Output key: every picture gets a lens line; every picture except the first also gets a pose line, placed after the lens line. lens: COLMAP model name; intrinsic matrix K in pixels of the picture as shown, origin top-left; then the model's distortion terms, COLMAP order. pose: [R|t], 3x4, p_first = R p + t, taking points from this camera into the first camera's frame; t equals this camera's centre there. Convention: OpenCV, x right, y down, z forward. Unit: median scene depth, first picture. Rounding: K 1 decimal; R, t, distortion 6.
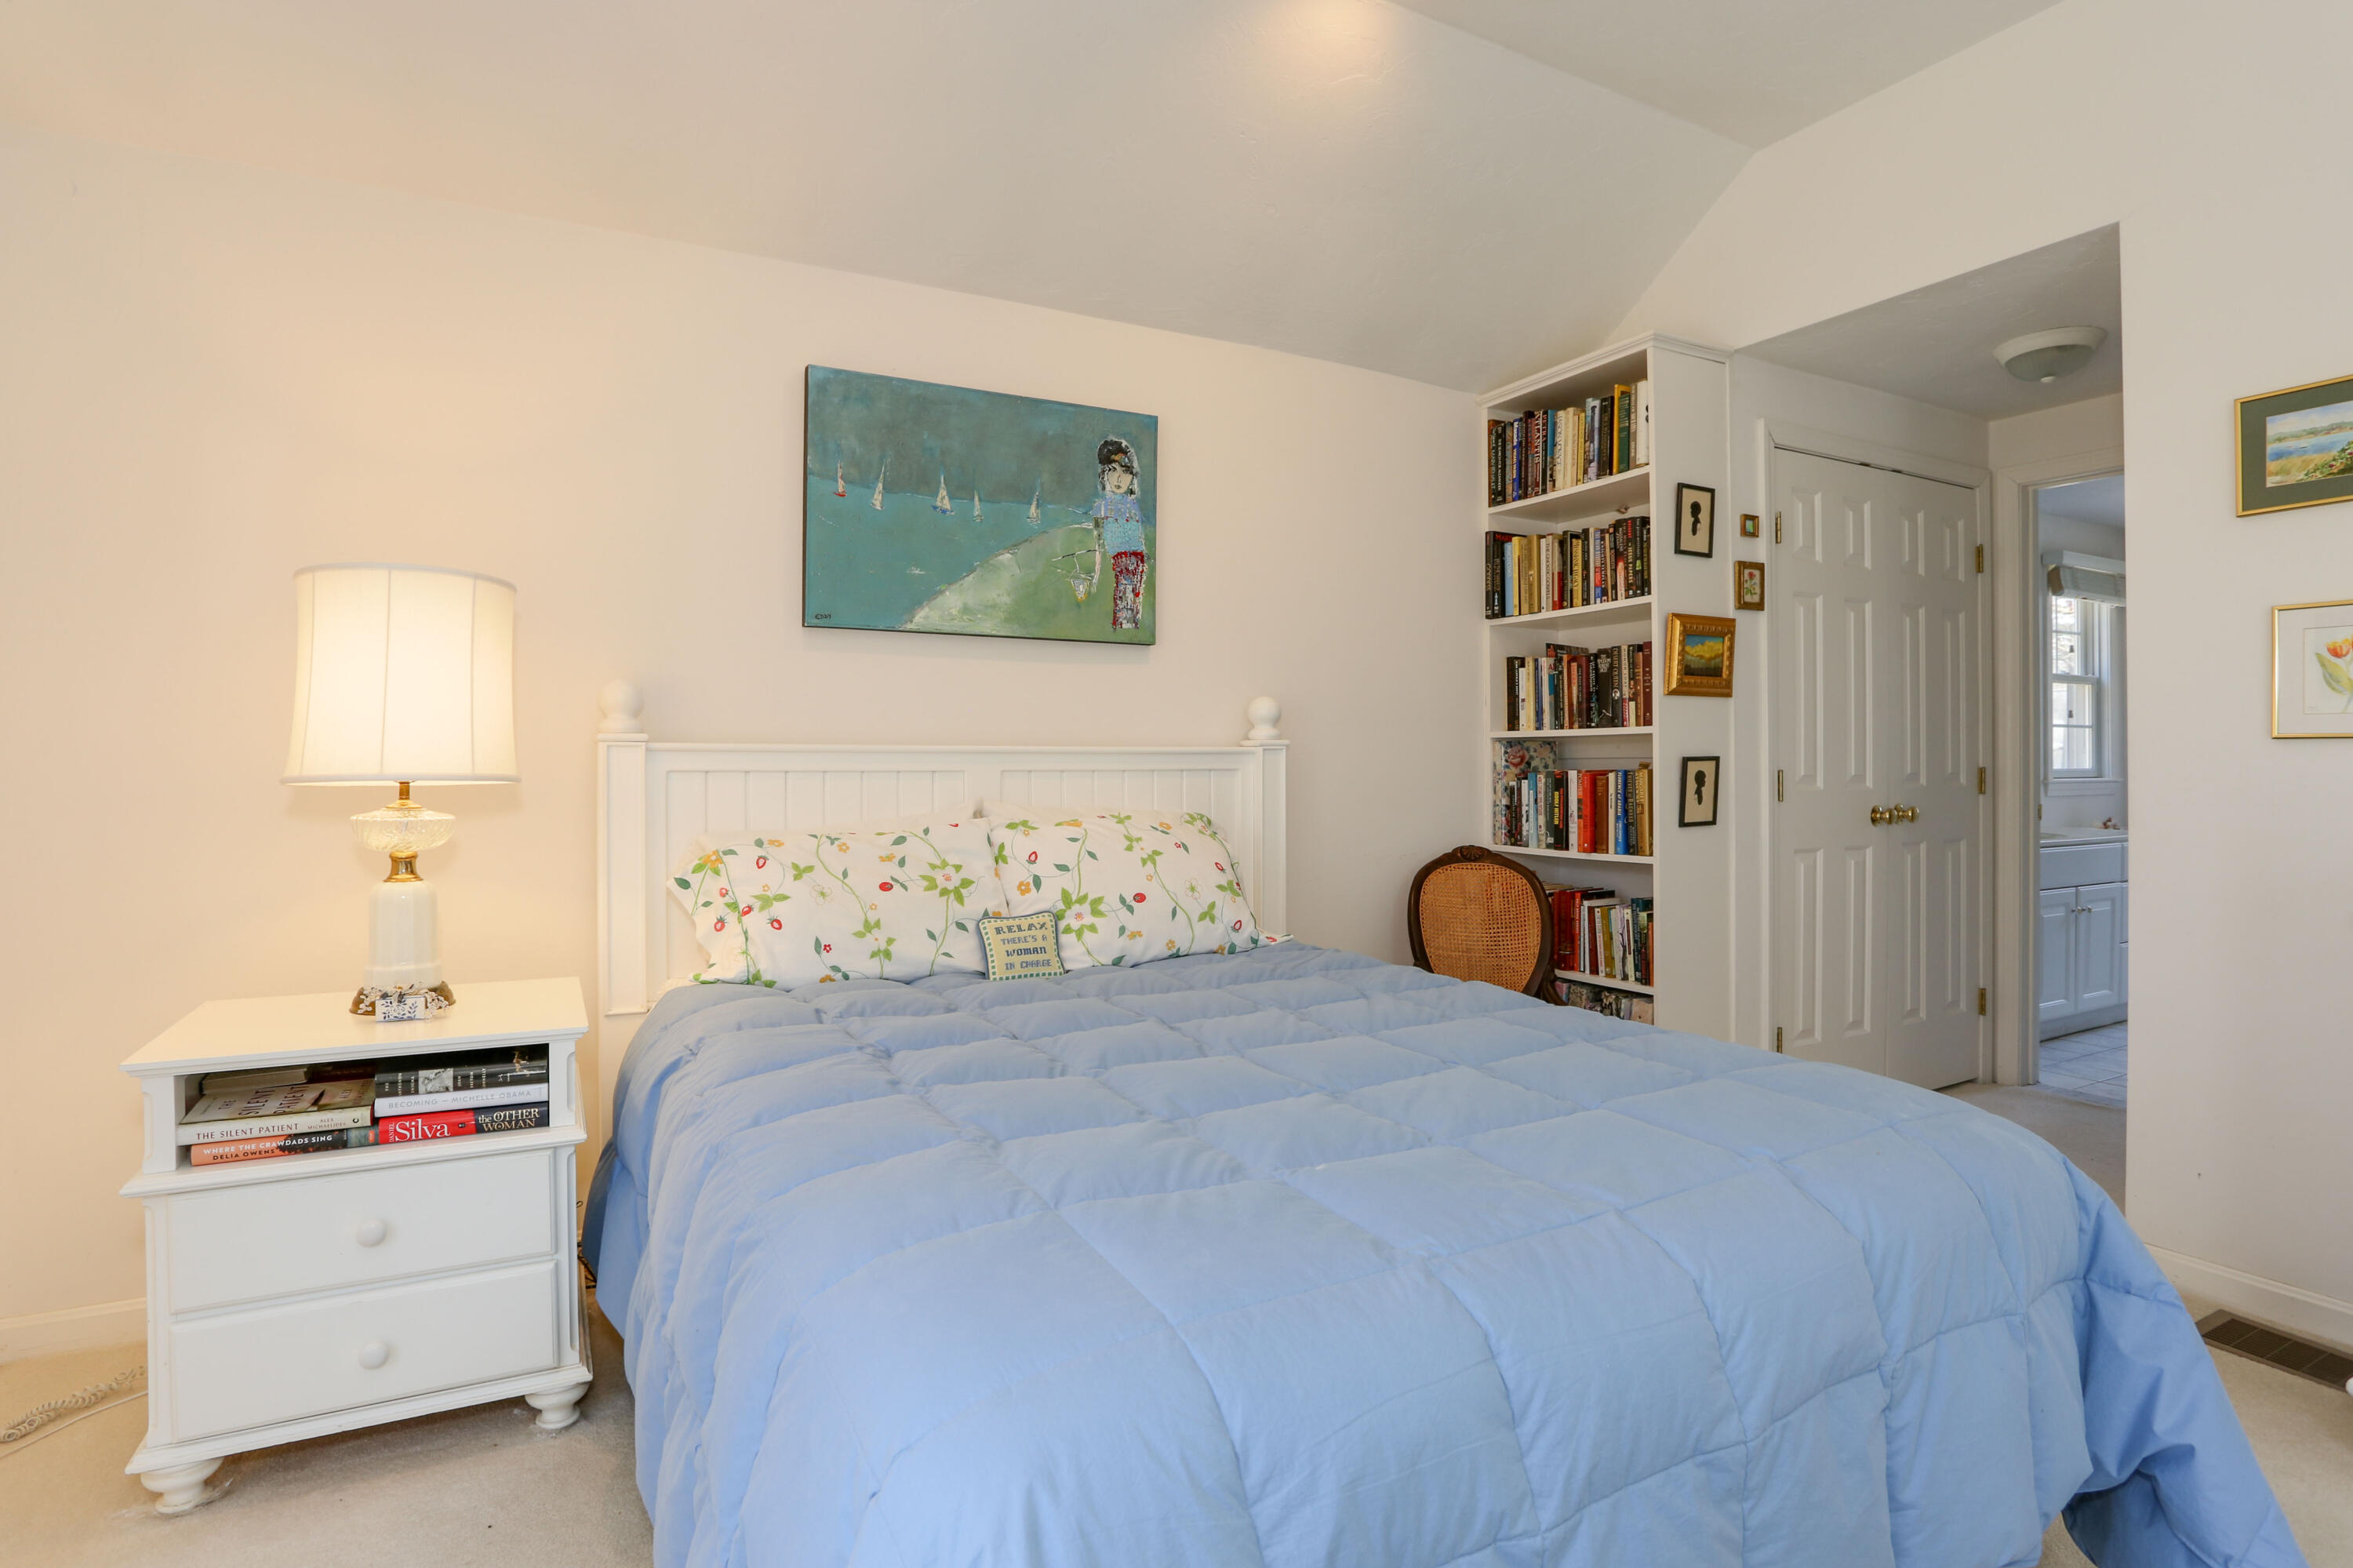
lens RADIAL K [[1152.0, 0, 1169.3], [0, 1152.0, 760.1], [0, 0, 1]] dist [-0.065683, 0.030254]
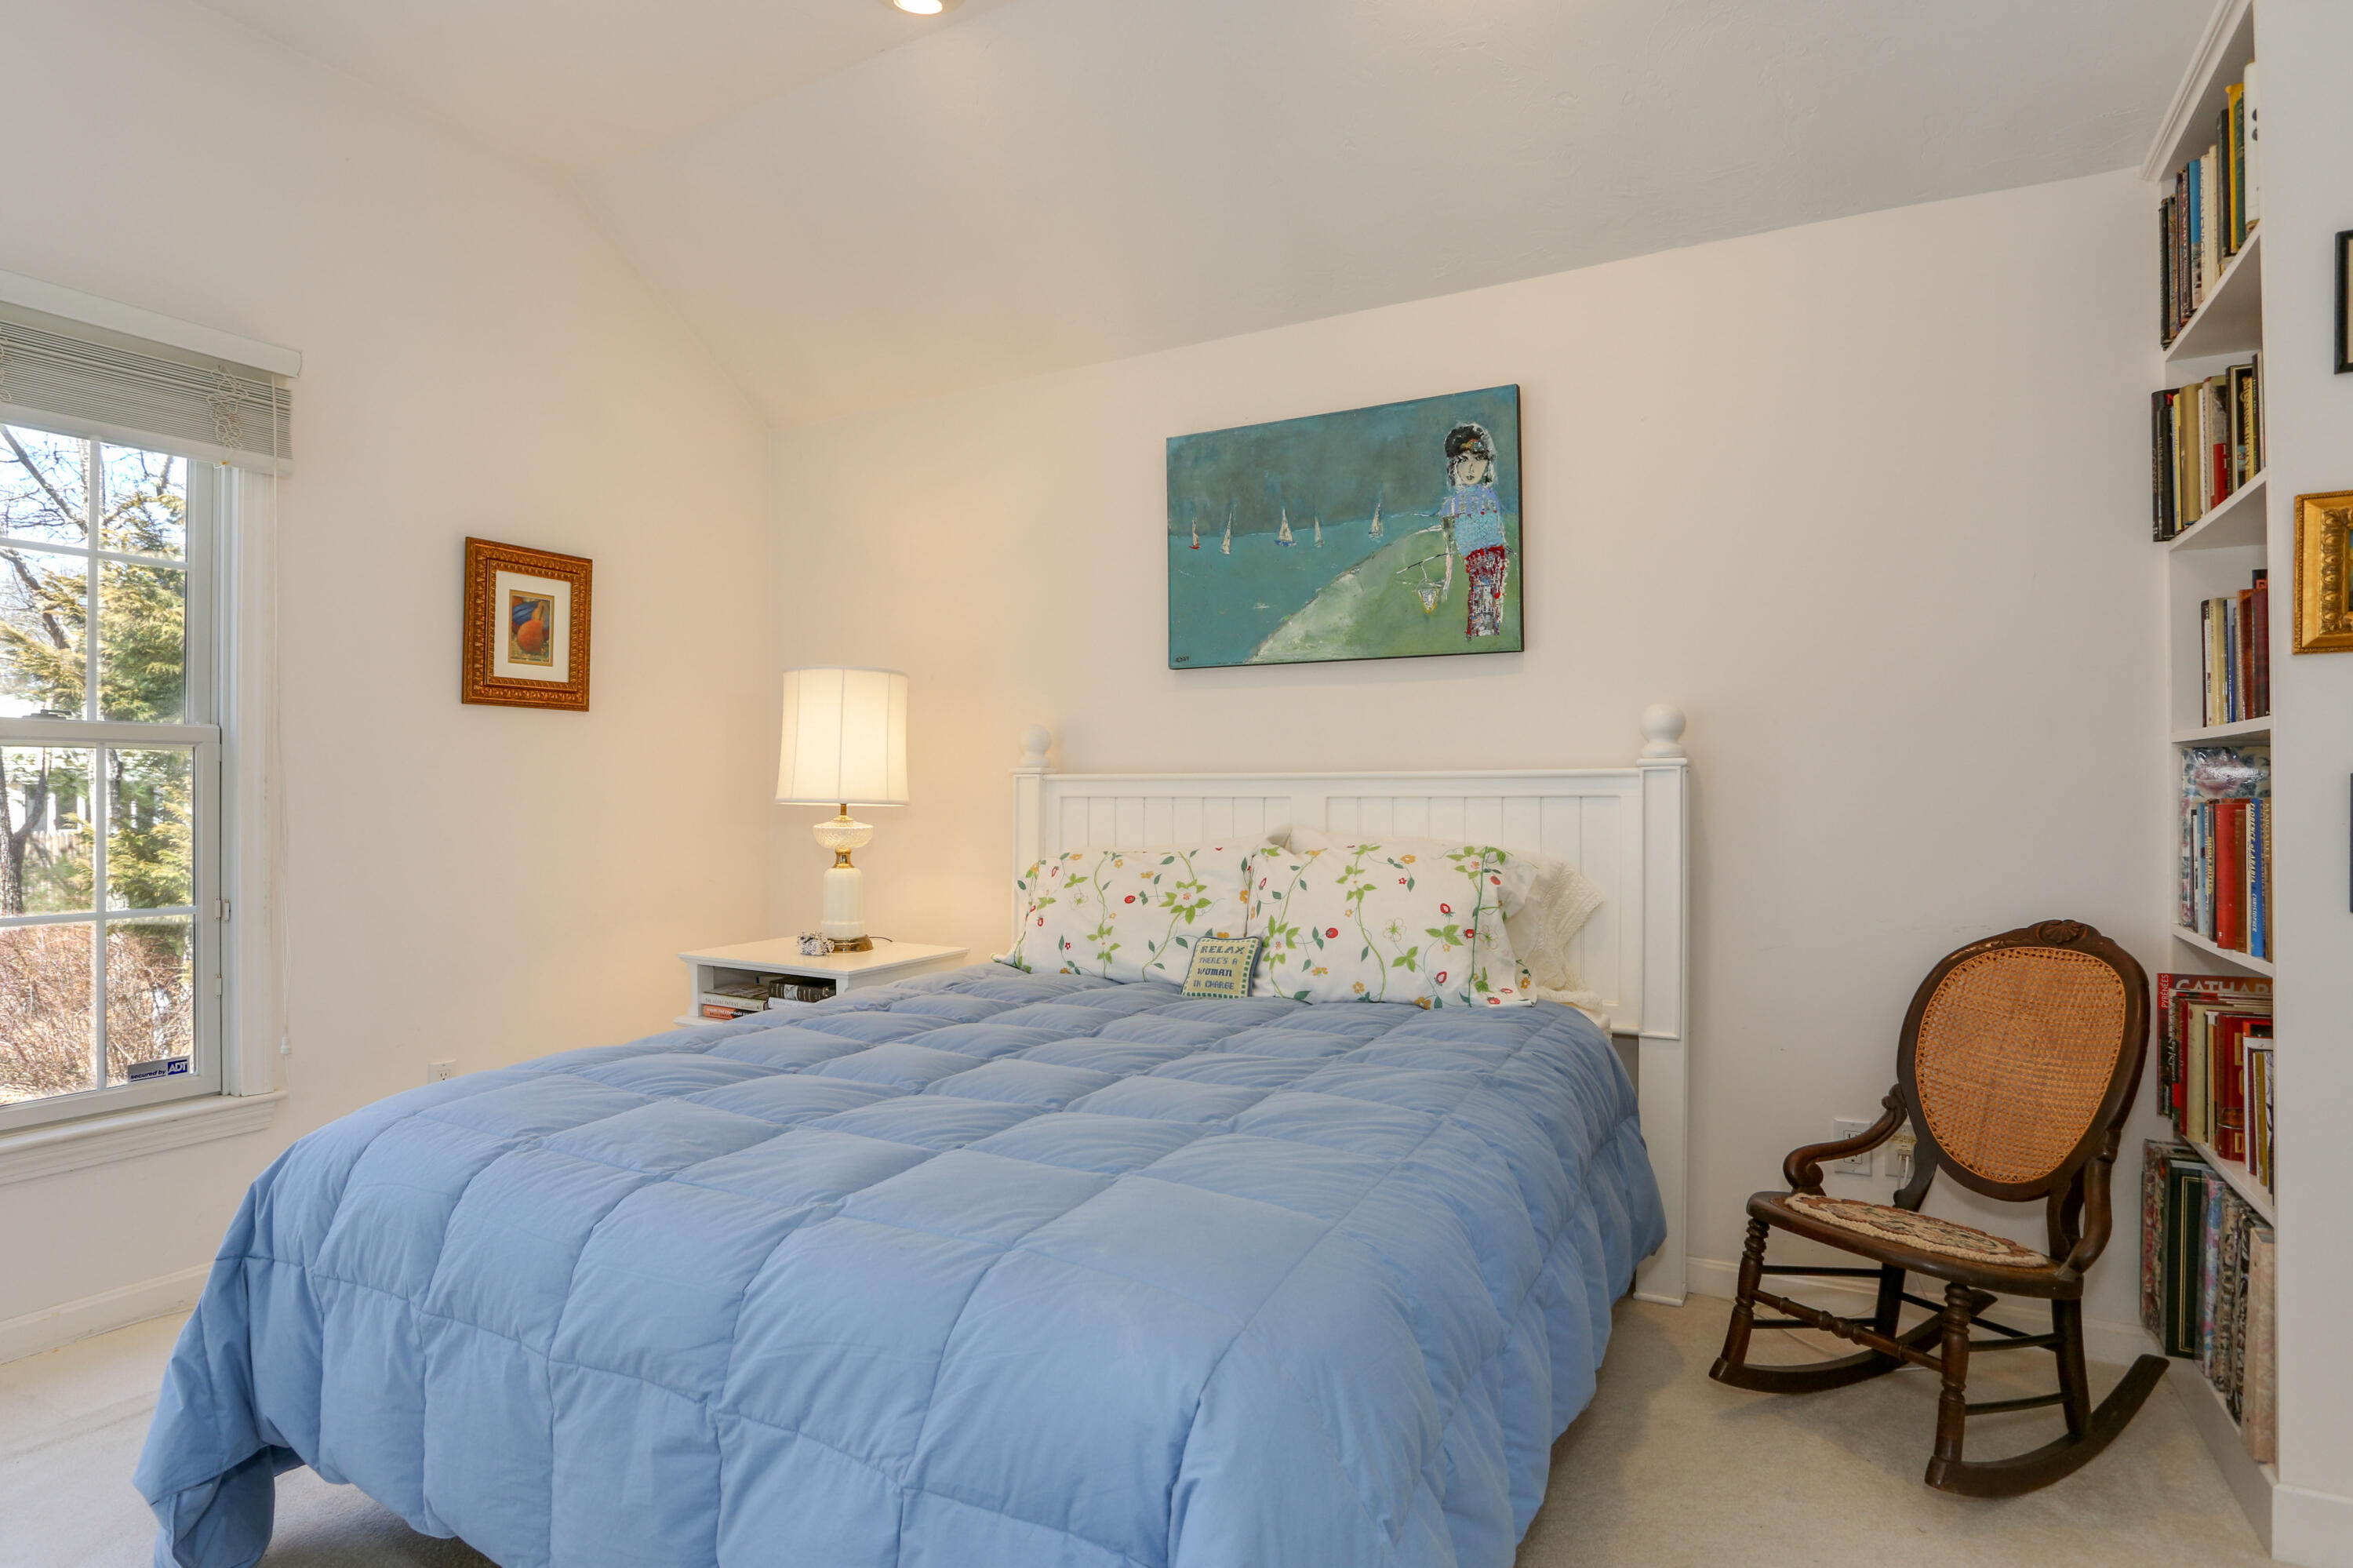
lens RADIAL K [[1271.2, 0, 1138.4], [0, 1271.2, 787.5], [0, 0, 1]] dist [-0.076643, 0.042215]
pose [[0.541160, -0.004776, -0.840906, 0.685978], [0.004866, 0.999985, -0.002549, 0.002639], [0.840906, -0.002712, 0.541175, 0.278614]]
